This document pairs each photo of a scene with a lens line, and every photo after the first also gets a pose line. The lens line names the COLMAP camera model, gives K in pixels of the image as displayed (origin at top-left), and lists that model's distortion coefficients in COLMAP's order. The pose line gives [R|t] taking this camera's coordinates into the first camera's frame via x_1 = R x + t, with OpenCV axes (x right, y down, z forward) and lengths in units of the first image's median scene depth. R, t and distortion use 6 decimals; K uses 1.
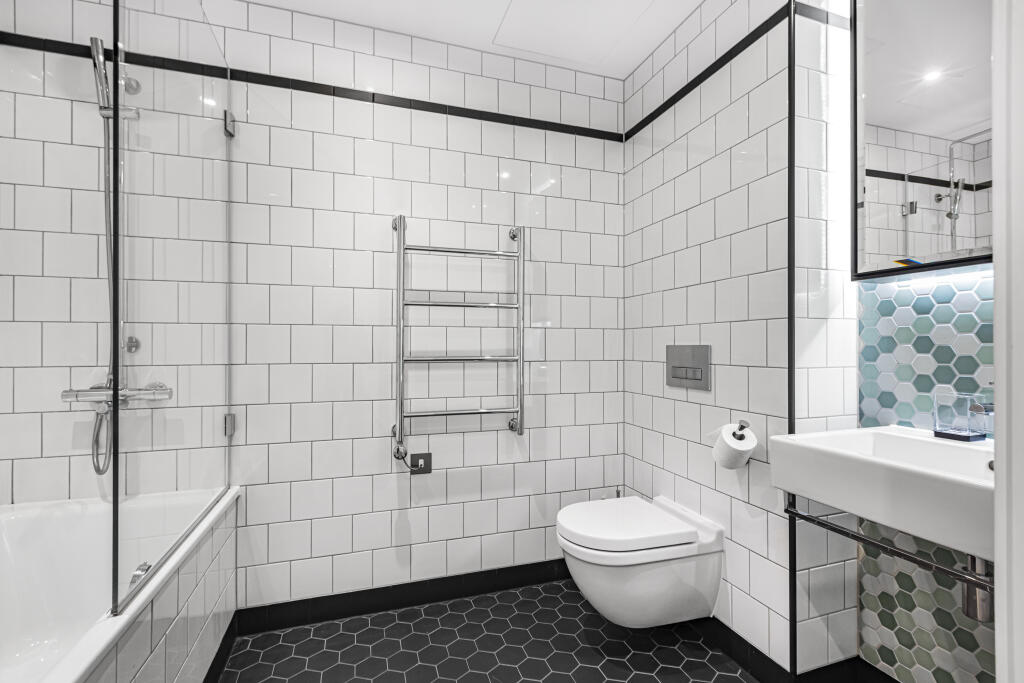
lens RADIAL K [[480.3, 0, 537.1], [0, 480.3, 346.4], [0, 0, 1]] dist [0.009897, -0.001688]
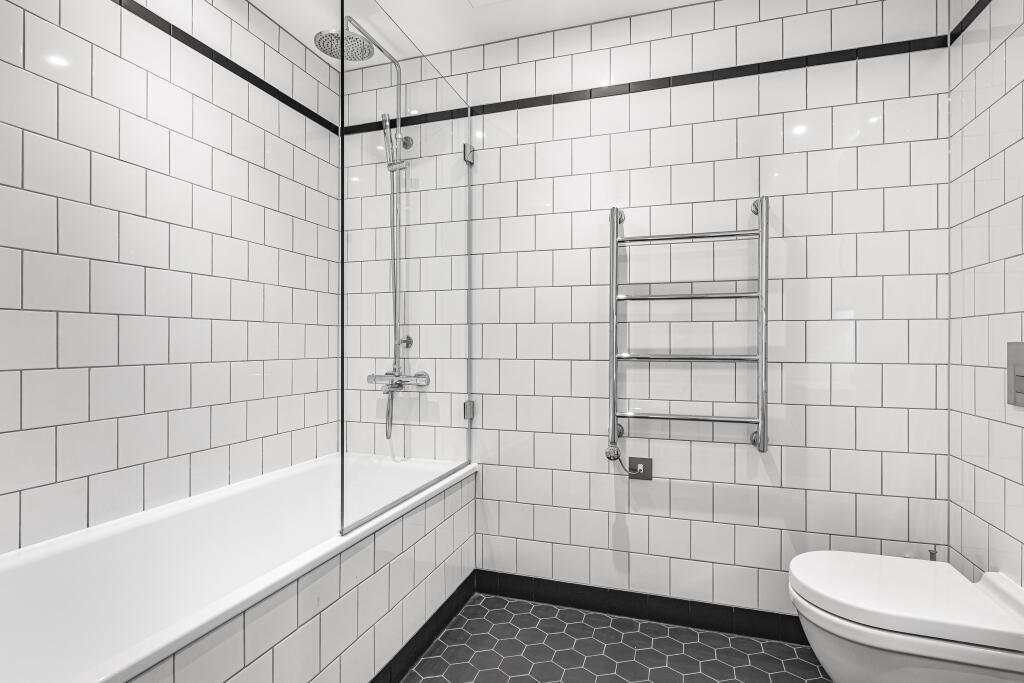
lens RADIAL K [[522.0, 0, 505.0], [0, 522.0, 344.6], [0, 0, 1]] dist [0.007305, -0.001112]
pose [[0.798918, 0.002850, -0.601433, 0.193536], [-0.001417, 0.999995, 0.002855, -0.000594], [0.601438, -0.001429, 0.798918, 0.033816]]
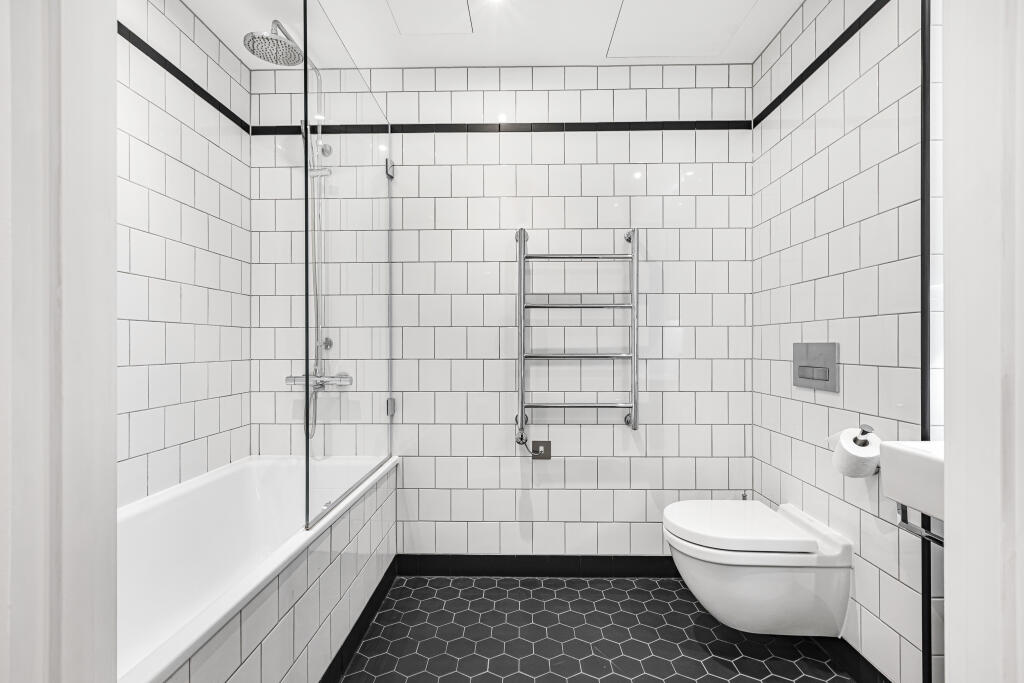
lens RADIAL K [[480.3, 0, 524.2], [0, 480.3, 346.7], [0, 0, 1]] dist [0.009897, -0.001688]
pose [[0.944625, 0.000003, -0.328152, 0.103249], [0.001681, 0.999987, 0.004848, -0.000431], [0.328147, -0.005131, 0.944613, -0.071927]]
